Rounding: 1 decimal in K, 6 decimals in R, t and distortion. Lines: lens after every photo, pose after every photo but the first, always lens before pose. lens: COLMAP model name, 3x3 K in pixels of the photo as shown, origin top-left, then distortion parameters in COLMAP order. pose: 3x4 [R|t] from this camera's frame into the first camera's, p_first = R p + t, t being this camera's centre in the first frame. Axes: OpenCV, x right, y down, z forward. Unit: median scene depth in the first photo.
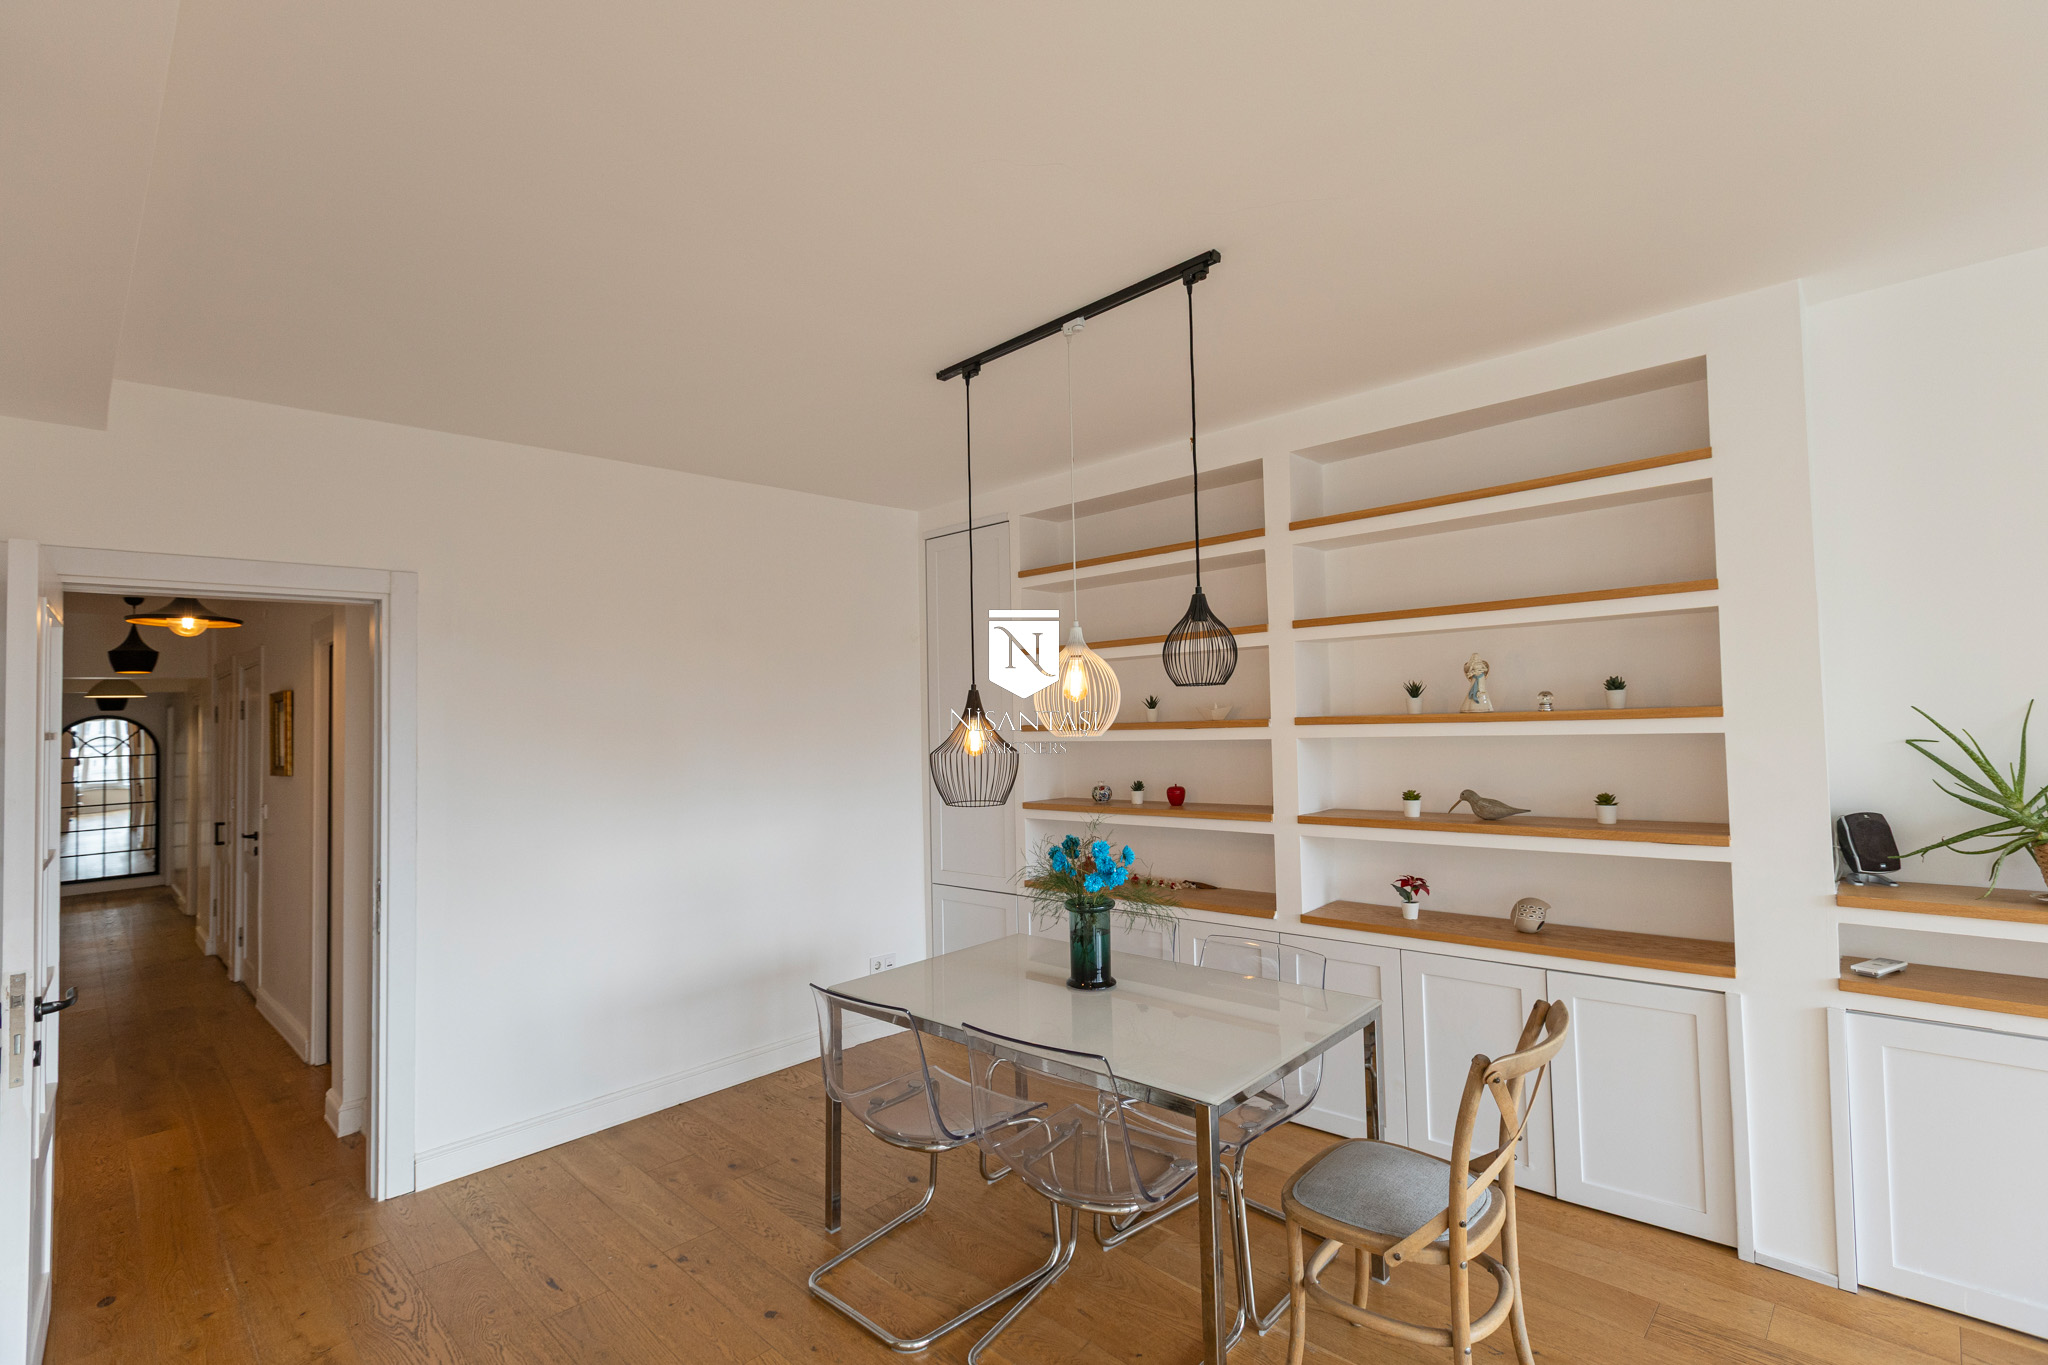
lens RADIAL K [[931.9, 0, 1023.2], [0, 931.9, 692.8], [0, 0, 1]] dist [0.007888, -0.002076]
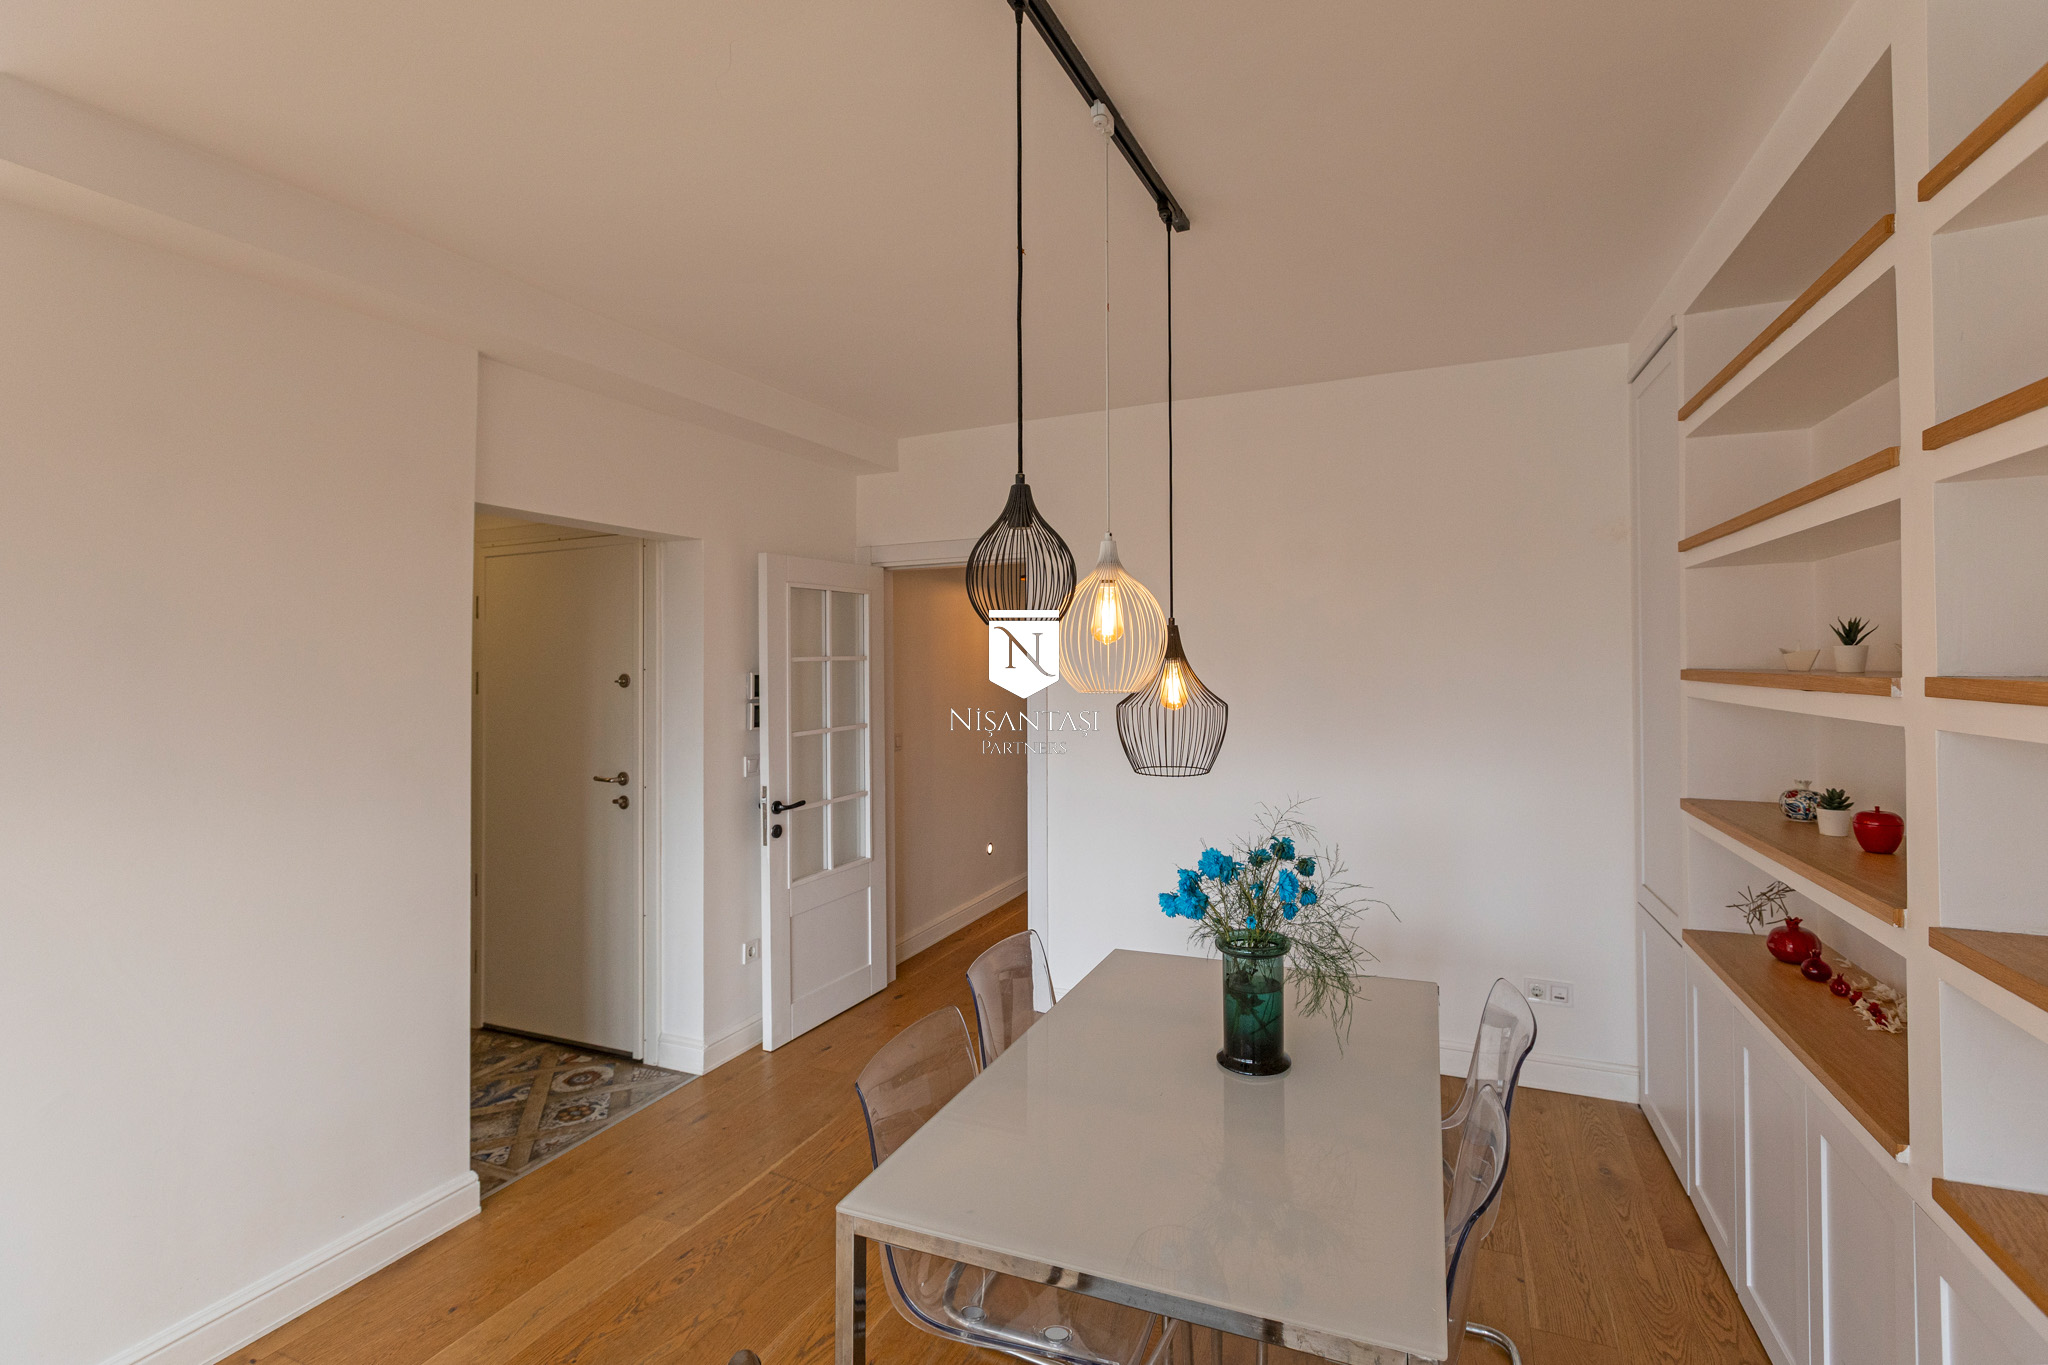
lens RADIAL K [[931.9, 0, 1040.2], [0, 931.9, 642.5], [0, 0, 1]] dist [0.007888, -0.002076]
pose [[0.359558, 0.008040, -0.933088, 0.641899], [0.027038, 0.999453, 0.019031, -0.007596], [0.932731, -0.032071, 0.359144, 0.620203]]
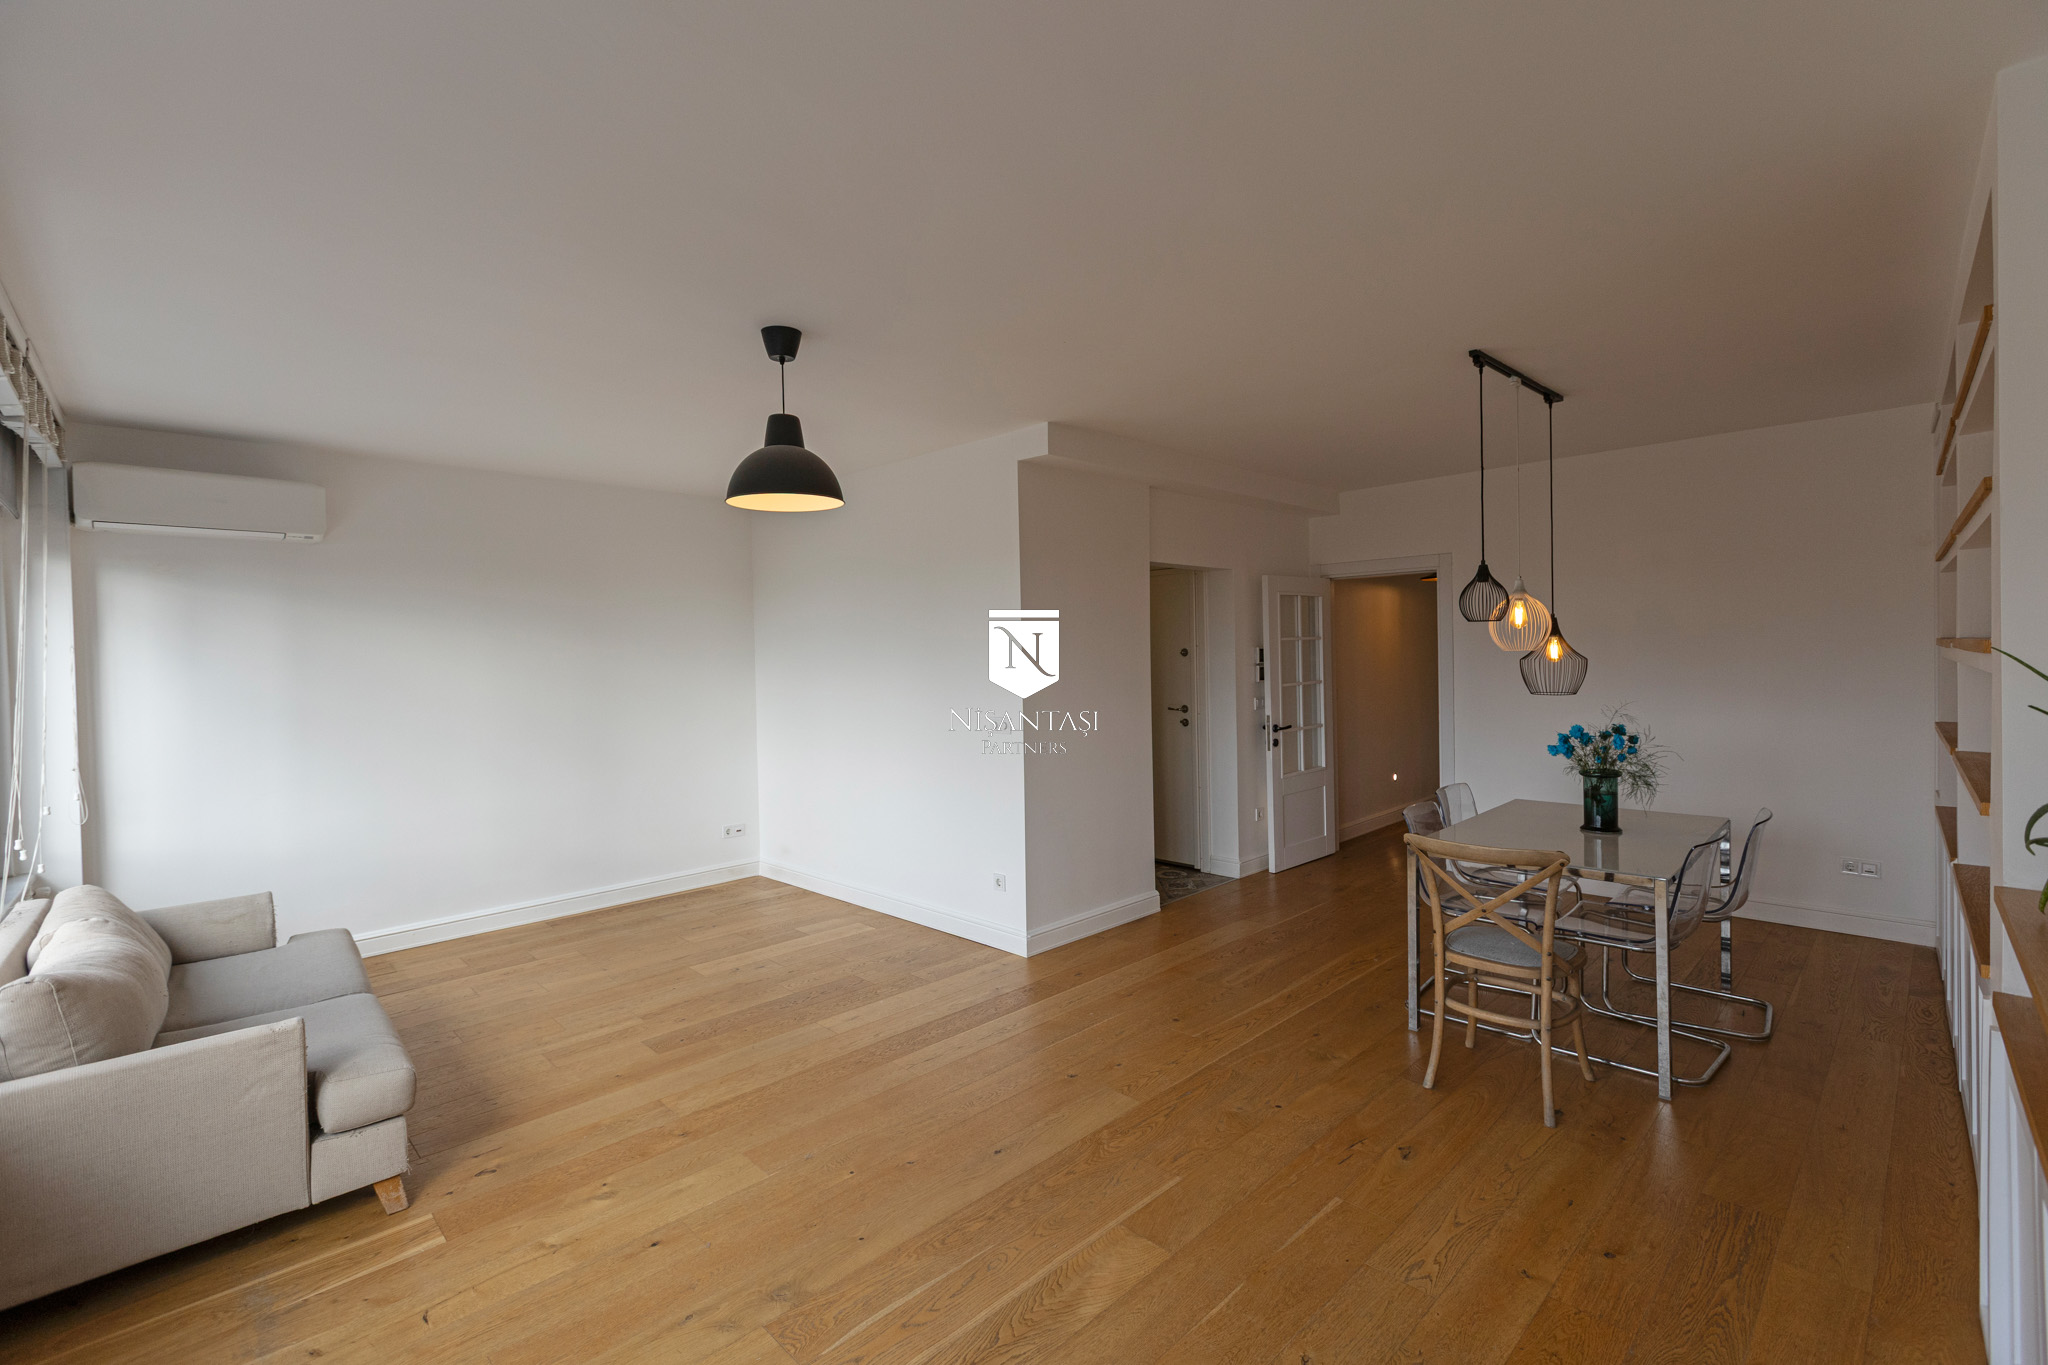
lens RADIAL K [[884.3, 0, 1012.8], [0, 884.3, 651.2], [0, 0, 1]] dist [-0.000400, -0.000628]
pose [[-0.031747, 0.033448, -0.998936, 1.396170], [0.050690, 0.998208, 0.031812, -0.038991], [0.998210, -0.049626, -0.033386, 0.184696]]
